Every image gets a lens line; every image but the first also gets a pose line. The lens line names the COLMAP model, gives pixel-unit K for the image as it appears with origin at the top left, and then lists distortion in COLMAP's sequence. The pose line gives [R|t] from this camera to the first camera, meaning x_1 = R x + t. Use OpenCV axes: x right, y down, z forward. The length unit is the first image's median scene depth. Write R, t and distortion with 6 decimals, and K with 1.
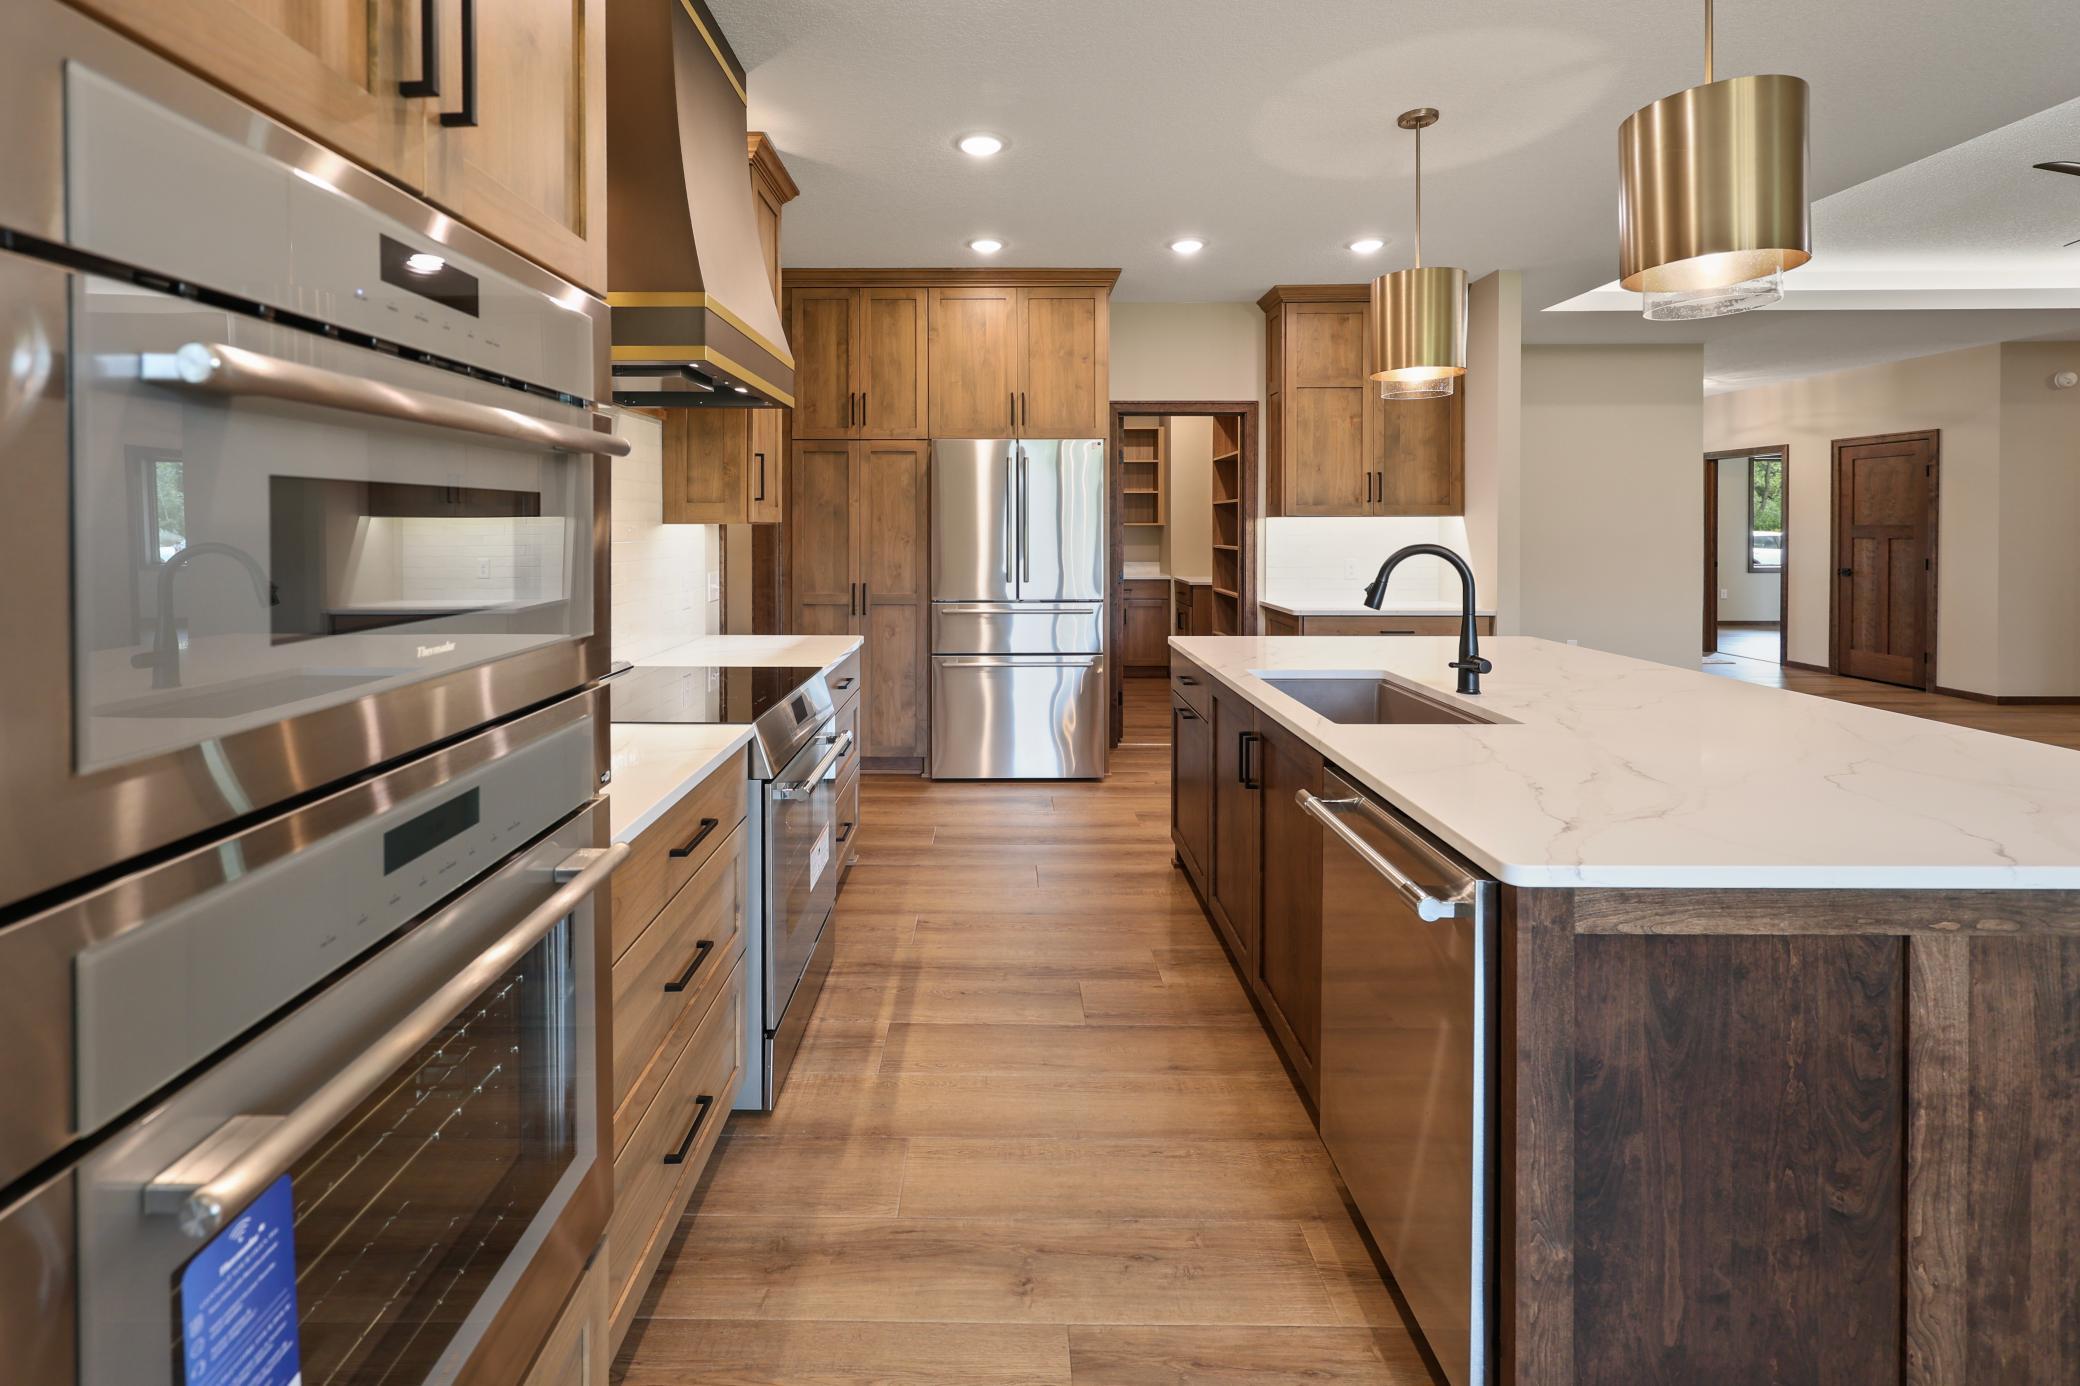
lens RADIAL K [[876.3, 0, 991.9], [0, 876.3, 536.5], [0, 0, 1]] dist [0.003999, -0.000284]
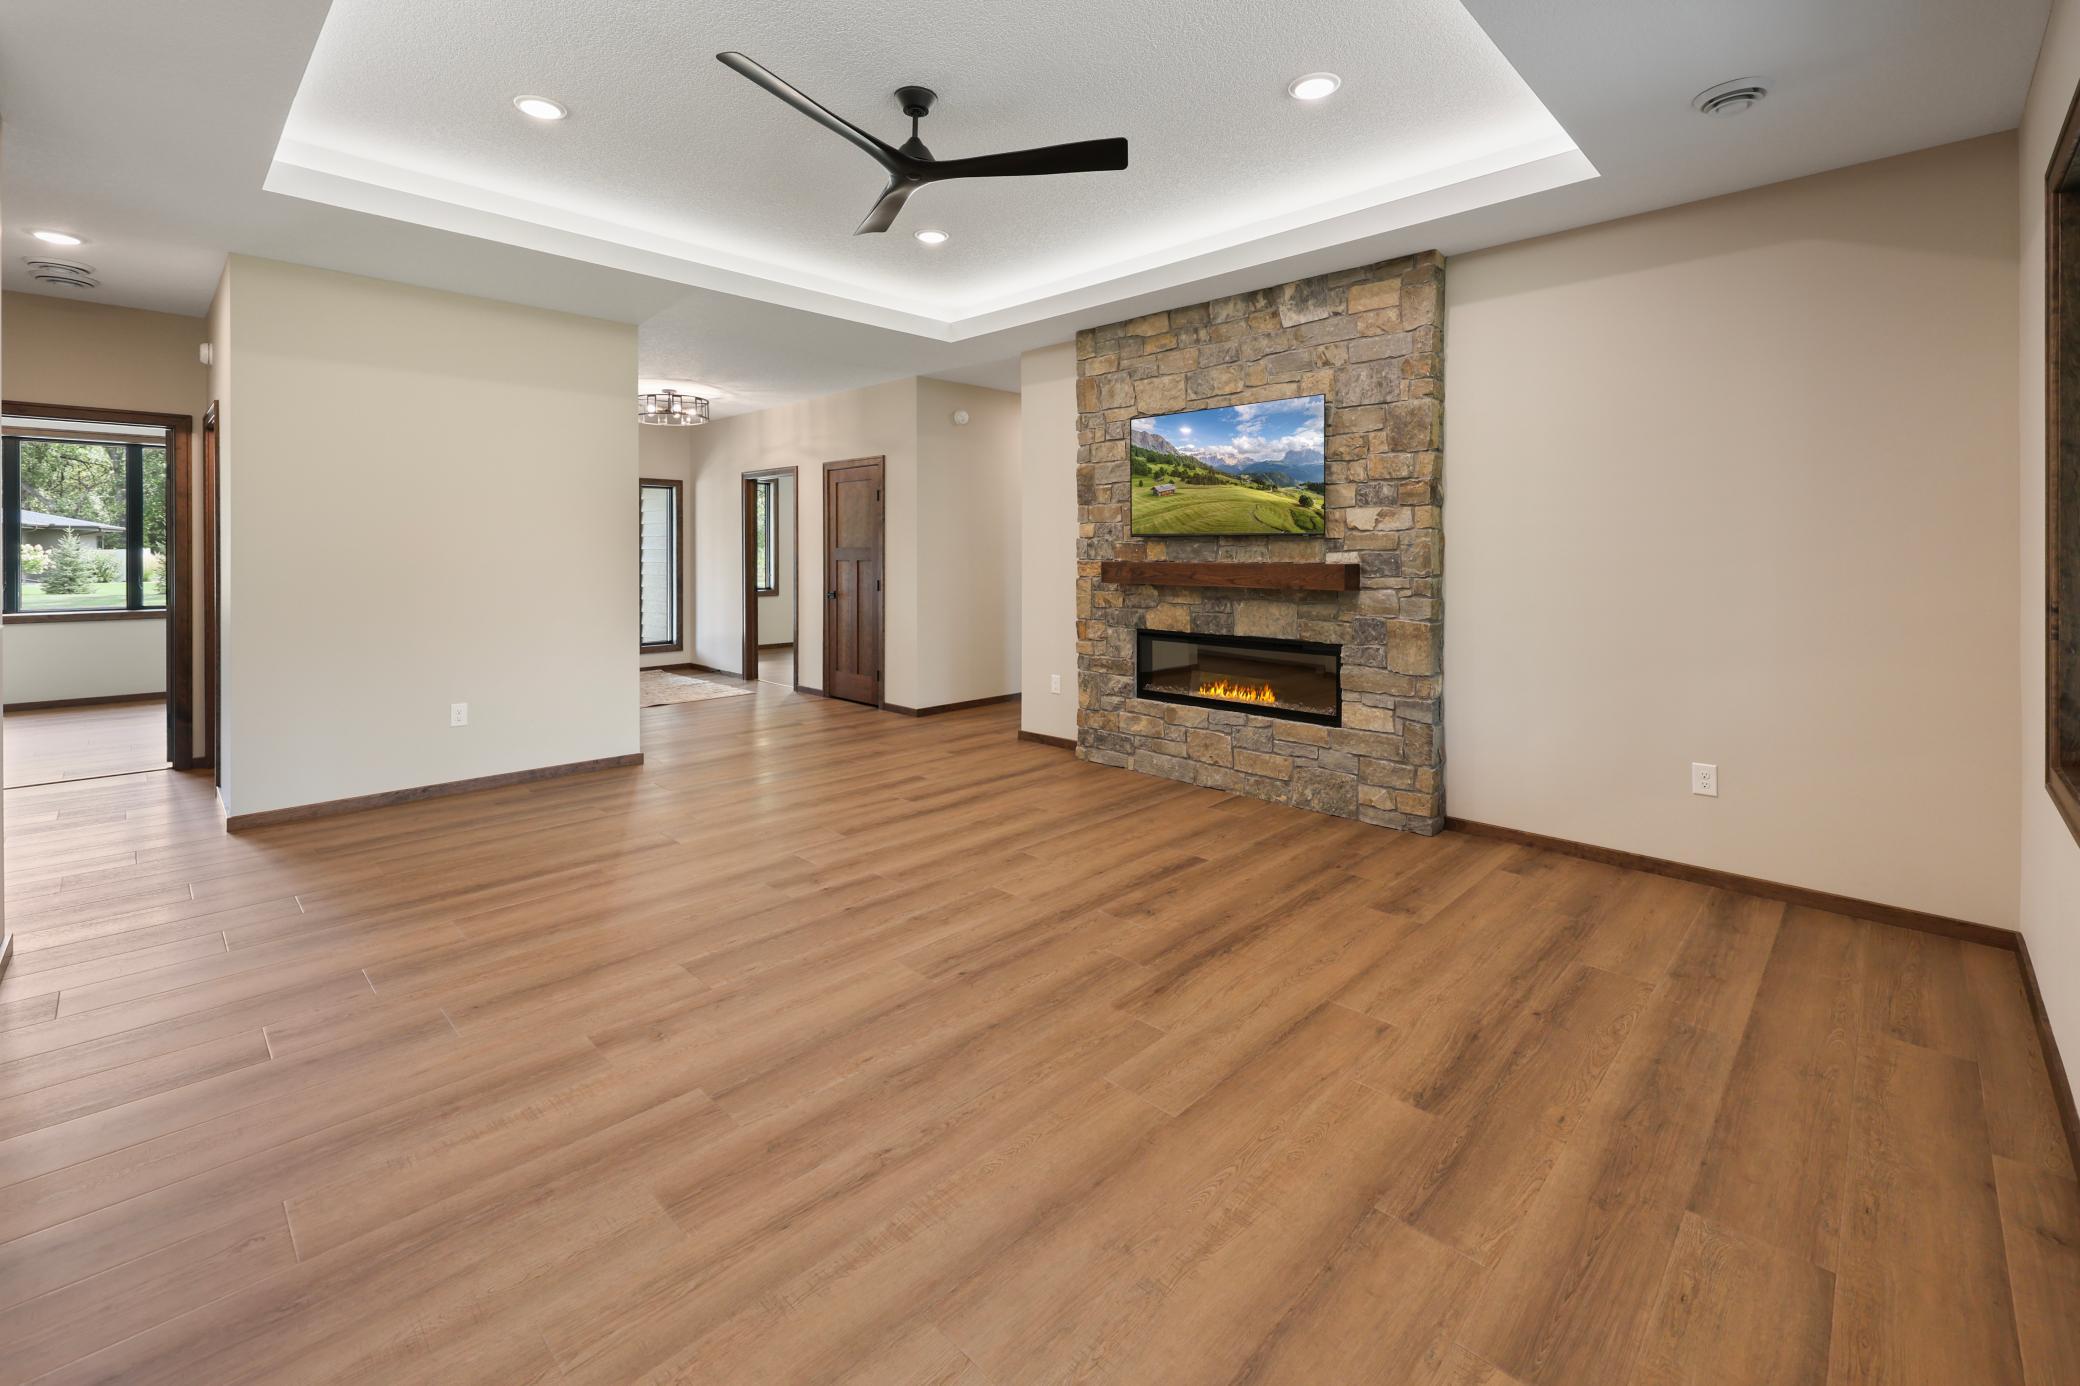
lens RADIAL K [[876.3, 0, 1011.3], [0, 876.3, 542.3], [0, 0, 1]] dist [0.003999, -0.000284]
pose [[0.701384, 0.006510, 0.712754, 0.658548], [0.008732, 0.999805, -0.017725, 0.000874], [-0.712730, 0.018656, 0.701190, 0.248942]]
